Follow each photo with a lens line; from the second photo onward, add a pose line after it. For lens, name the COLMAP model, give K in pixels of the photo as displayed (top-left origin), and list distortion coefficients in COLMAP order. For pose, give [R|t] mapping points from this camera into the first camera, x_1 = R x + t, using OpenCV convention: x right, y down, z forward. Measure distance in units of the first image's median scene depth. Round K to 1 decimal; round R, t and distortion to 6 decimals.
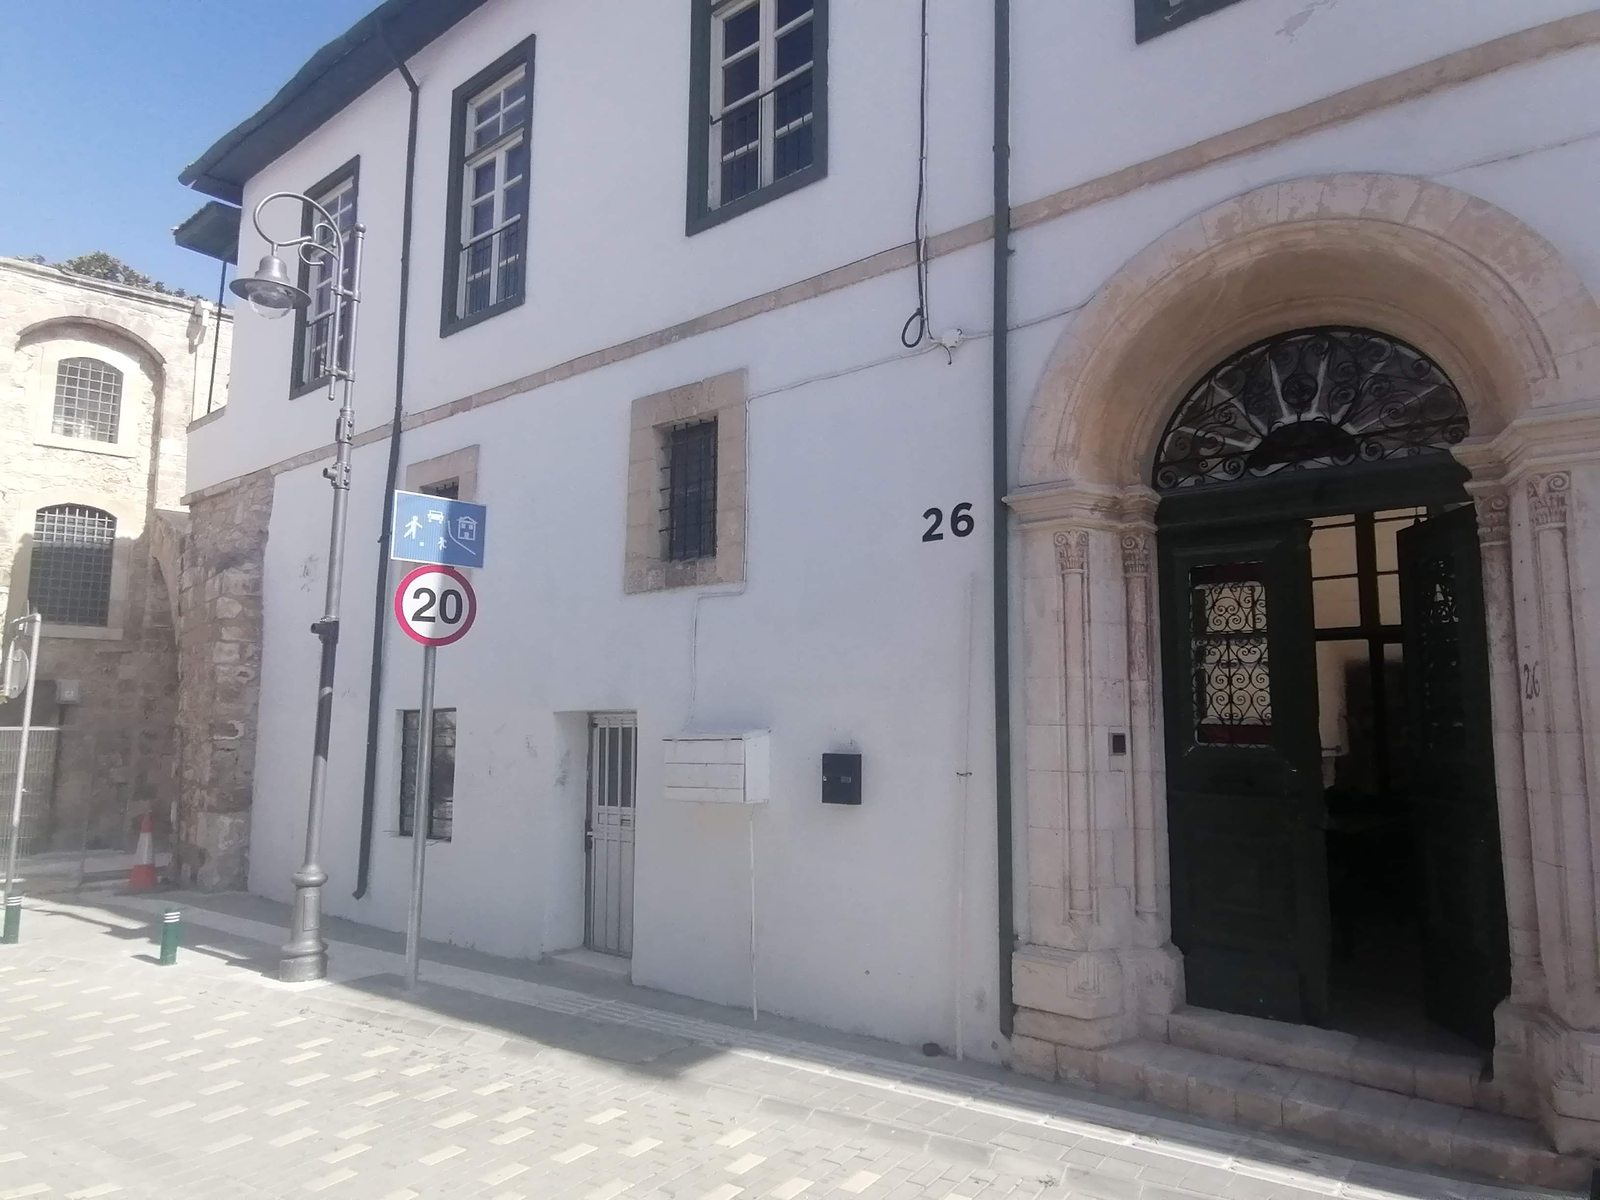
lens RADIAL K [[1010.8, 0, 800.0], [0, 1010.8, 600.0], [0, 0, 1]] dist [0.028365, -0.019504]
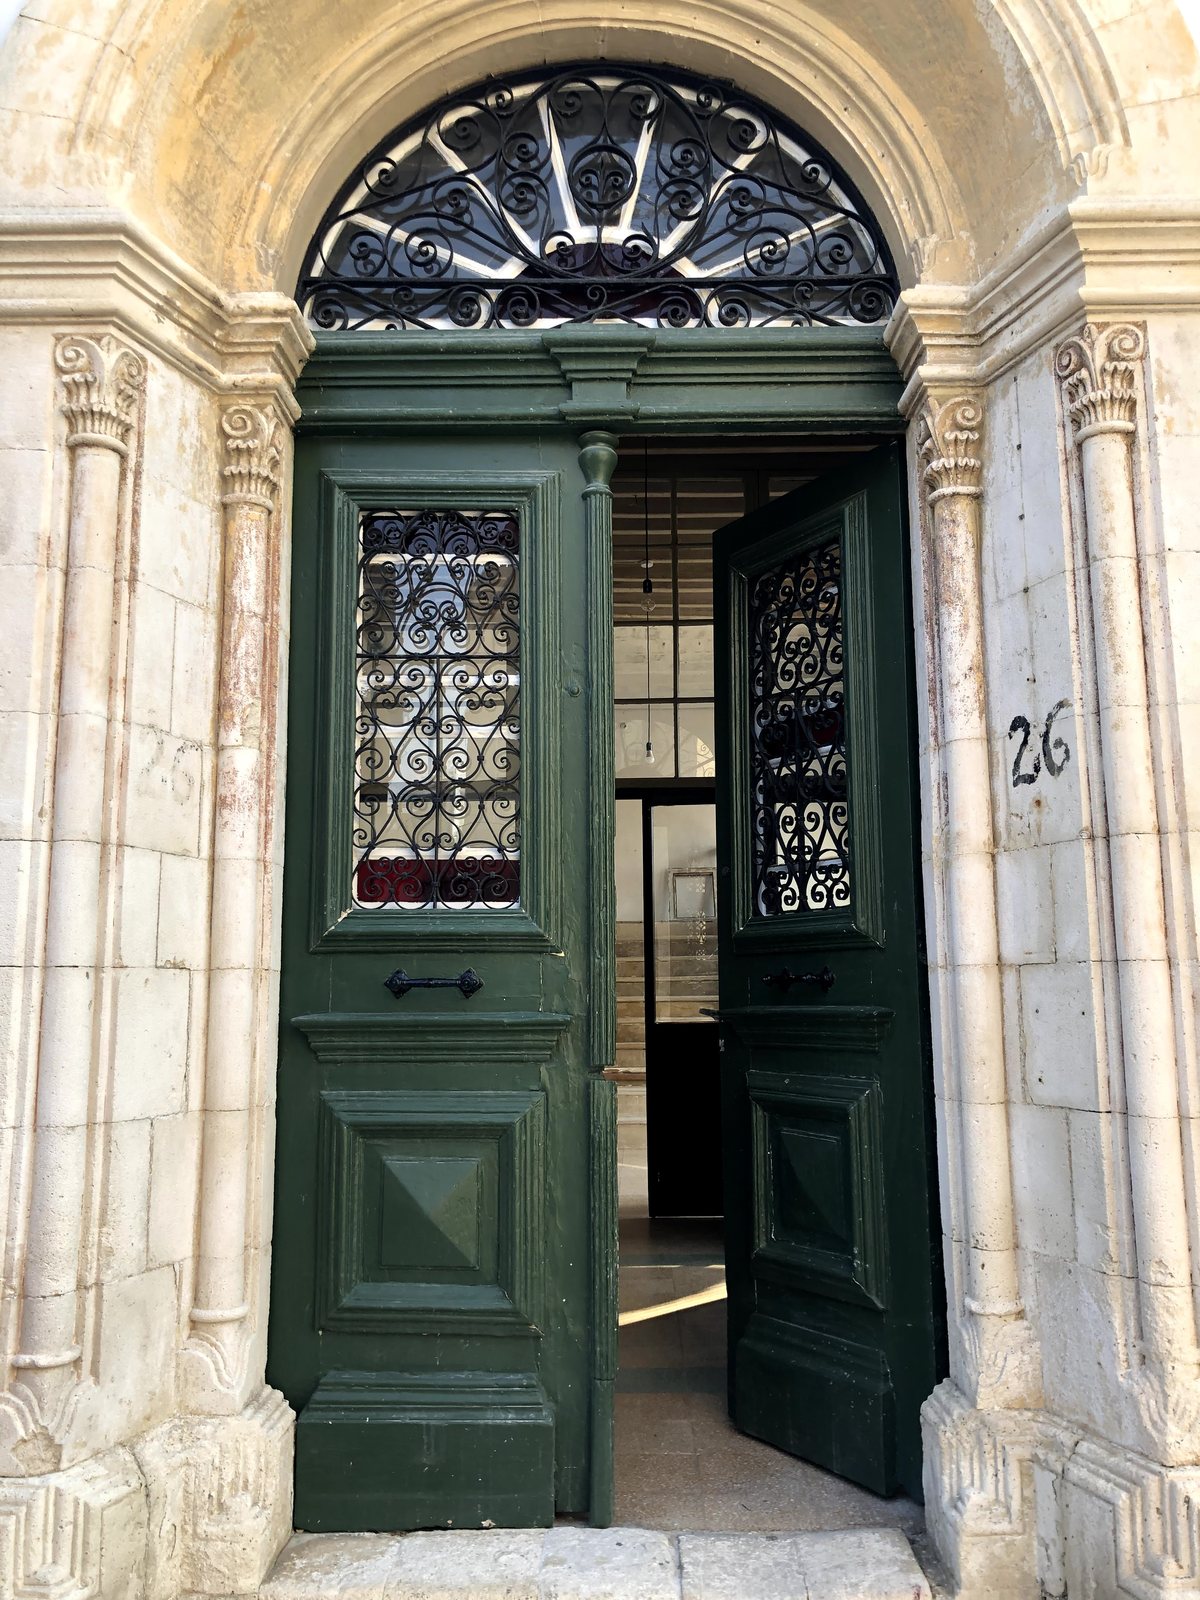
lens RADIAL K [[1283.3, 0, 600.0], [0, 1283.3, 800.0], [0, 0, 1]] dist [0.005552, 0.000152]
pose [[0.770977, 0.078898, 0.631957, 0.121315], [-0.060211, 0.996882, -0.051002, 0.120059], [-0.634010, 0.001271, 0.773324, 0.513264]]
